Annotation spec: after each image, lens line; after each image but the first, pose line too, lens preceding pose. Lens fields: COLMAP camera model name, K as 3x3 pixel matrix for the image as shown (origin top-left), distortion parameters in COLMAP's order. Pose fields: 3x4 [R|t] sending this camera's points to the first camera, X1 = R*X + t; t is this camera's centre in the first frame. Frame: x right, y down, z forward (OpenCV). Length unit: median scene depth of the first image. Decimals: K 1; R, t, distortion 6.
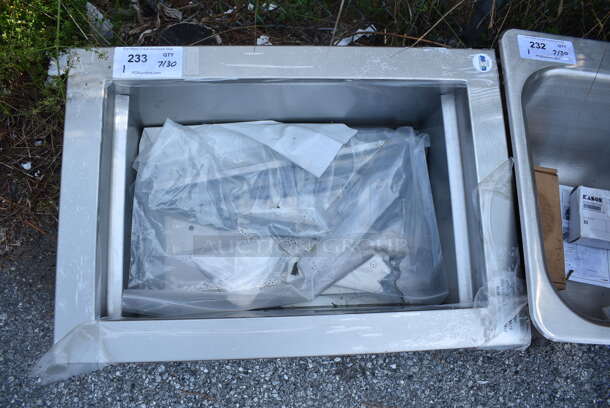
lens RADIAL K [[474.4, 0, 305.0], [0, 474.4, 204.0], [0, 0, 1]] dist [-0.090390, 0.007482]
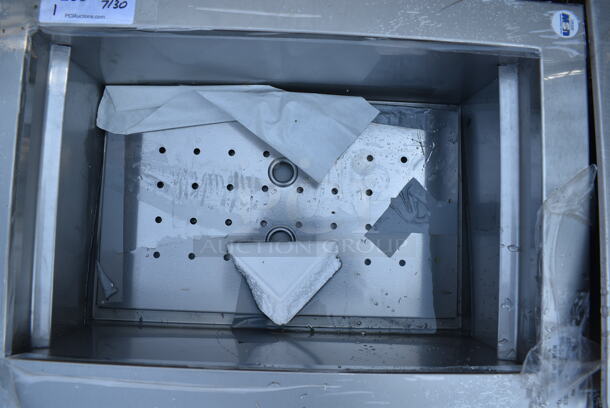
lens RADIAL K [[474.4, 0, 305.0], [0, 474.4, 204.0], [0, 0, 1]] dist [-0.090390, 0.007482]
pose [[0.997005, 0.064549, -0.042605, 0.033427], [-0.059331, 0.991700, 0.114061, -0.076948], [0.049614, -0.111192, 0.992560, 0.231202]]
